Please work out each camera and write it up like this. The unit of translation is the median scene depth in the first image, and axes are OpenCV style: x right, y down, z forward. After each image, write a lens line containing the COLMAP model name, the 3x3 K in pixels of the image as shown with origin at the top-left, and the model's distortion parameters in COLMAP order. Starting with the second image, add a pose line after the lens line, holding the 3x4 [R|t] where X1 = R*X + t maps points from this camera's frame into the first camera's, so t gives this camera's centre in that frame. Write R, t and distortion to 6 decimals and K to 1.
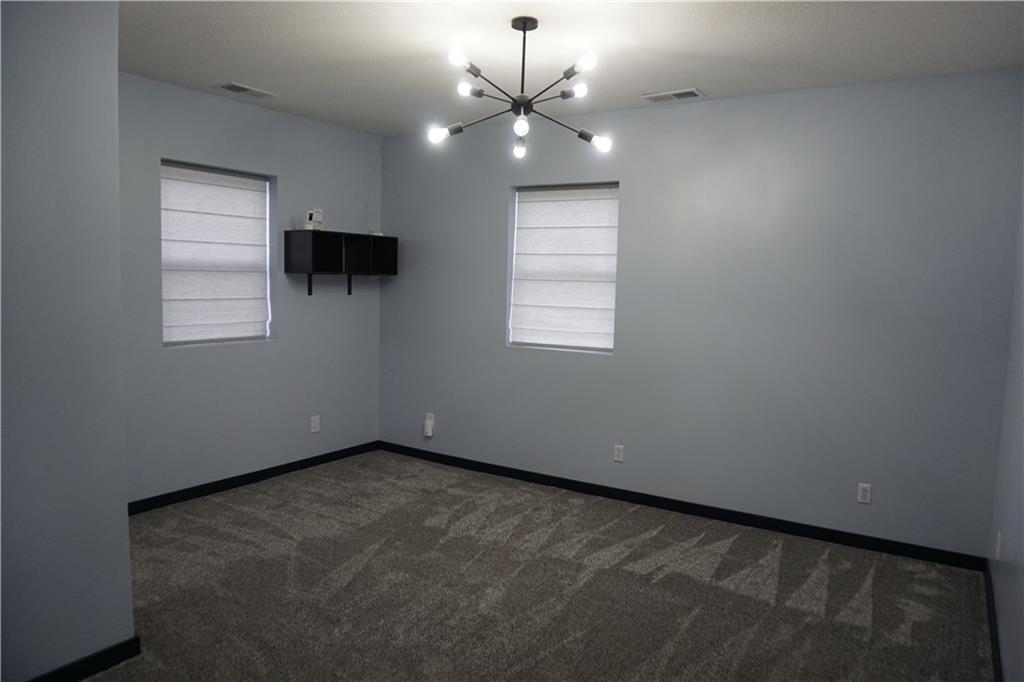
lens RADIAL K [[706.5, 0, 512.0], [0, 706.5, 341.0], [0, 0, 1]] dist [-0.046222, 0.000190]
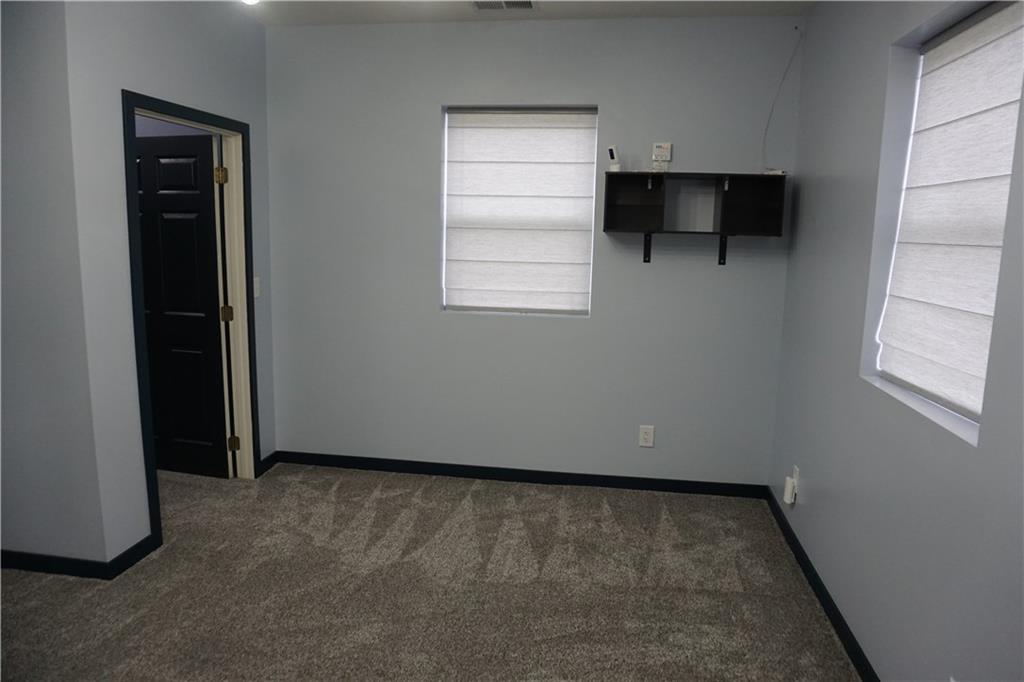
lens RADIAL K [[706.5, 0, 512.0], [0, 706.5, 341.0], [0, 0, 1]] dist [-0.046222, 0.000190]
pose [[0.403813, 0.128120, -0.905826, 0.367800], [-0.092161, 0.990805, 0.099054, -0.047958], [0.910188, 0.043482, 0.411907, 0.626410]]
